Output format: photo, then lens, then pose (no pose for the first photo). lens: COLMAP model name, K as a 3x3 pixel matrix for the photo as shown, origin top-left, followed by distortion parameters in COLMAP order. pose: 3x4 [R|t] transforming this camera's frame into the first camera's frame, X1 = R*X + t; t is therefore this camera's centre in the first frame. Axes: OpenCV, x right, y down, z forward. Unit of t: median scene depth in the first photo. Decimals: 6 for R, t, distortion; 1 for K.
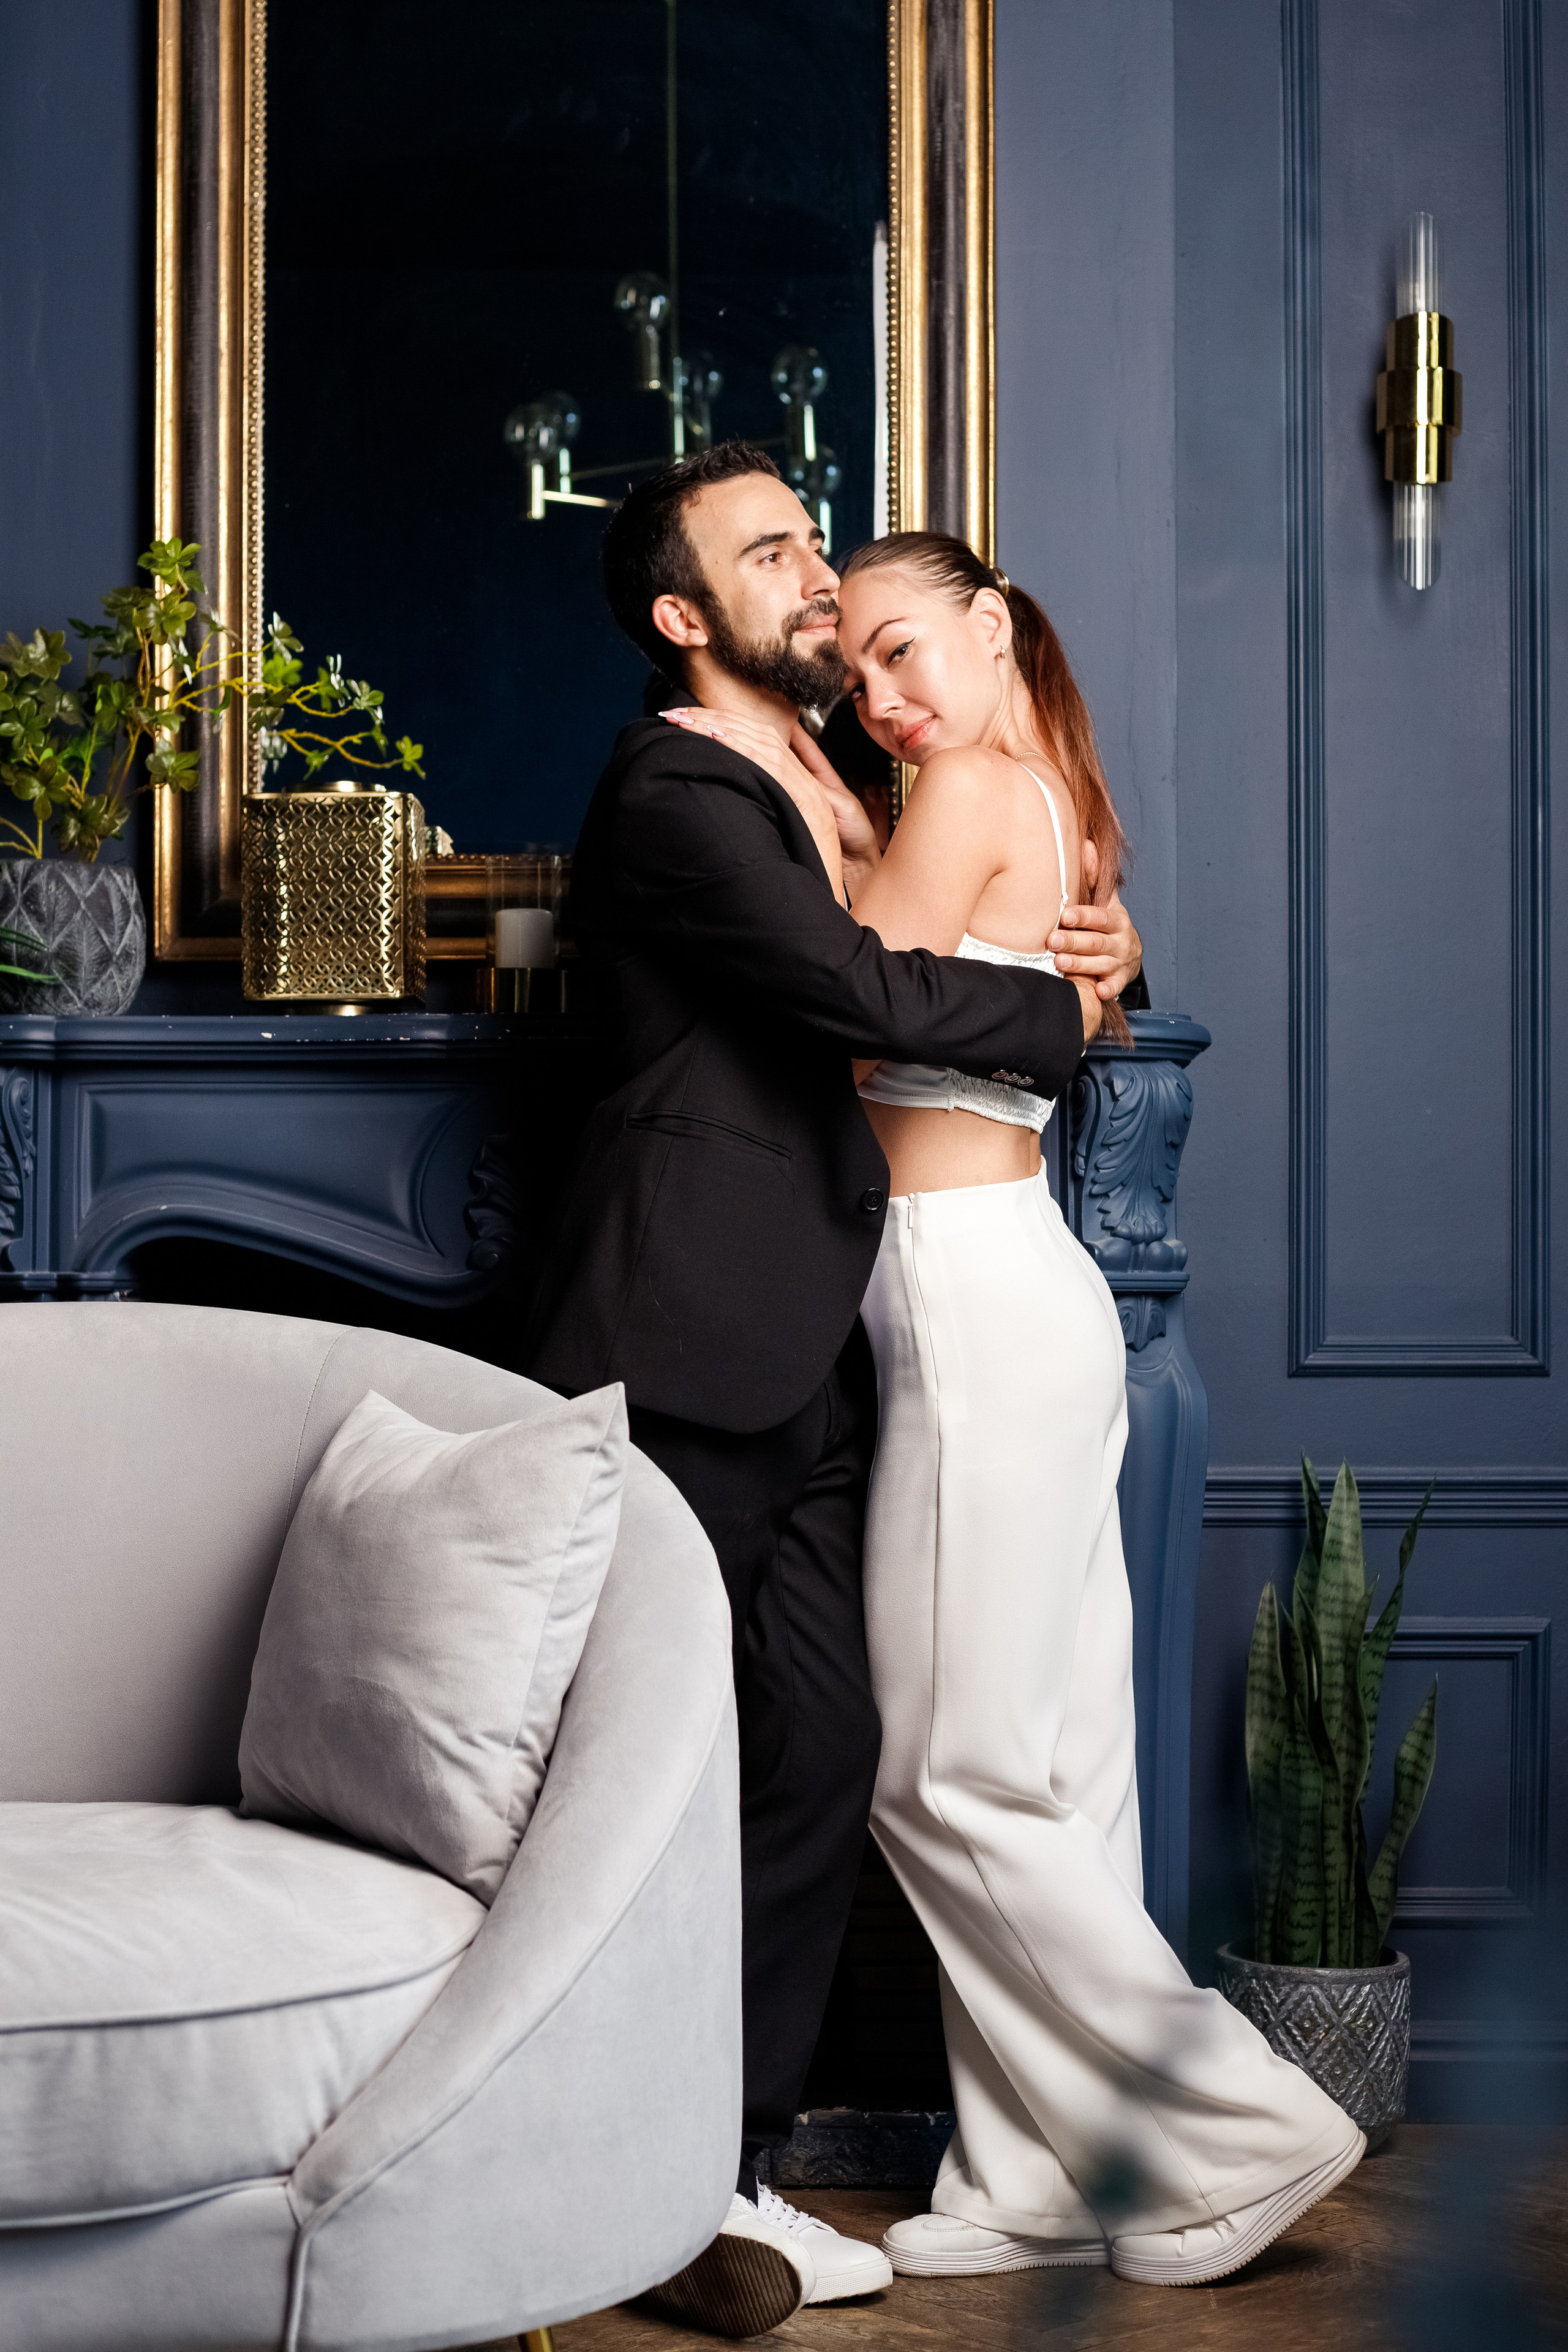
lens RADIAL K [[3412.6, 0, 784.0], [0, 3412.6, 1176.0], [0, 0, 1]] dist [-0.133928, -0.024820]
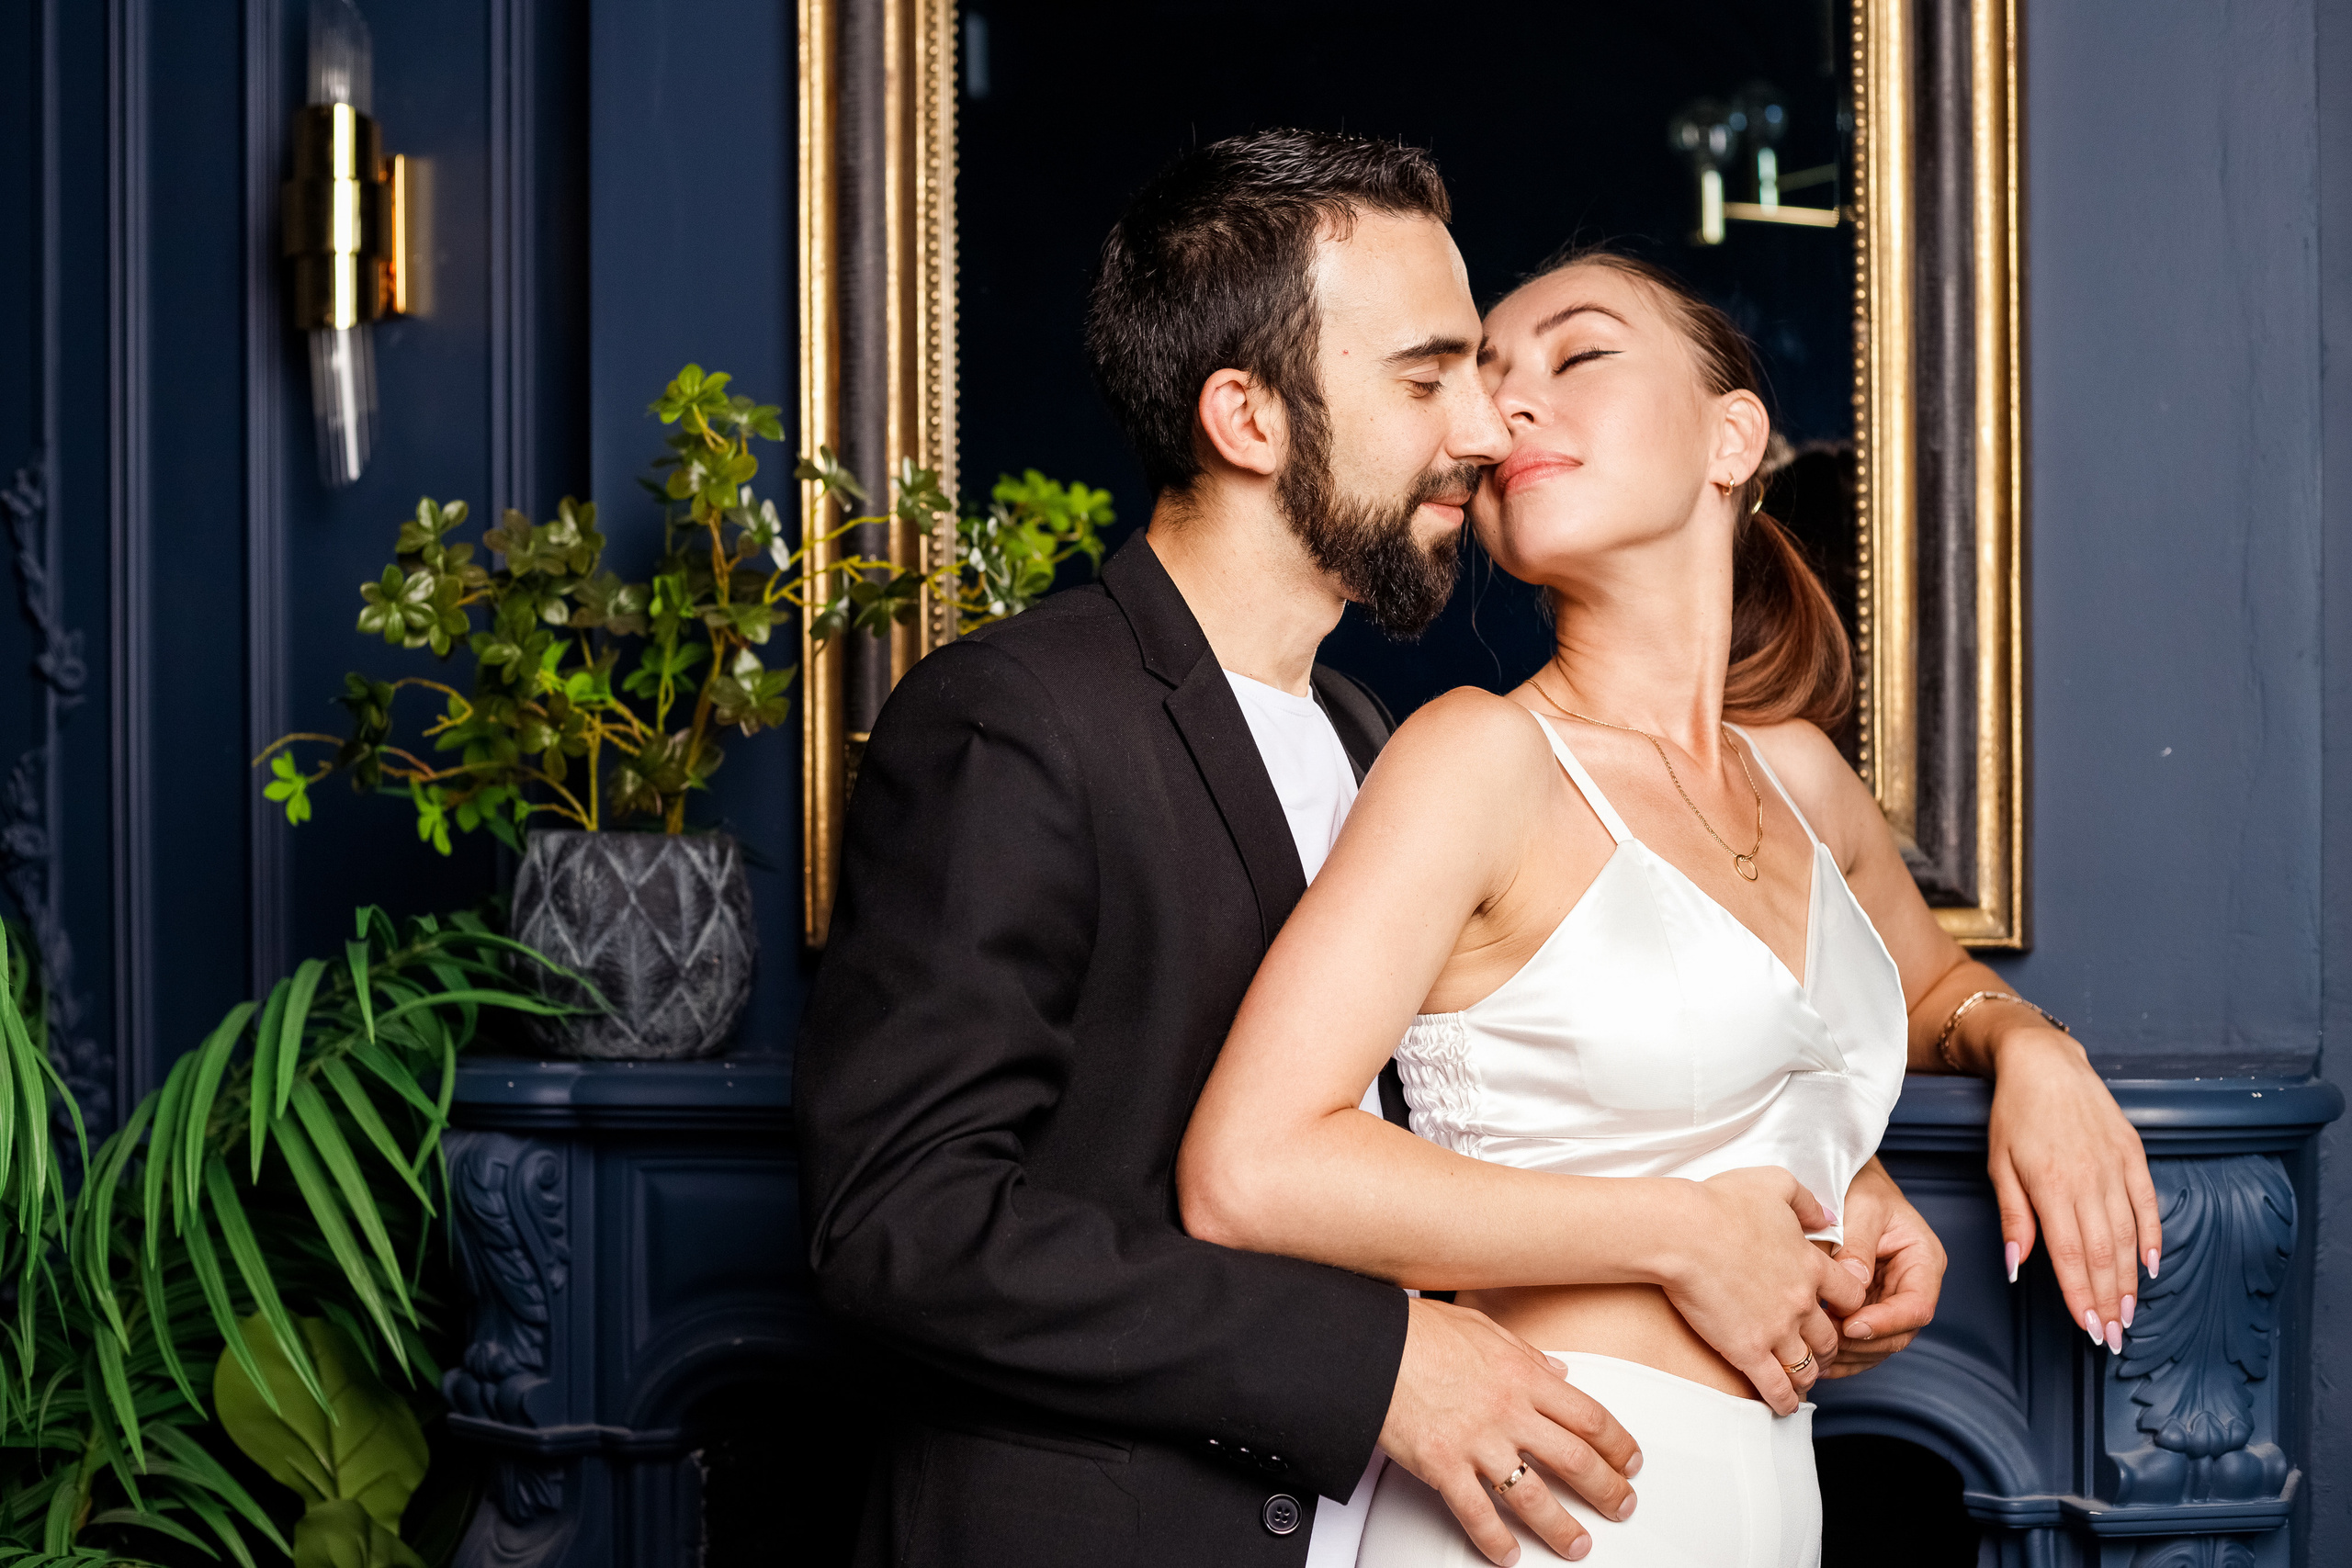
lens RADIAL K [[3412.3, 0, 1176.3], [0, 3412.3, 1010.5], [0, 0, 1]] dist [-0.133928, -0.024820]
pose [[0.951238, 0.003046, -0.308444, 0.113090], [0.008698, 0.999289, 0.036693, -0.081524], [0.308336, -0.037586, 0.950535, 0.373214]]
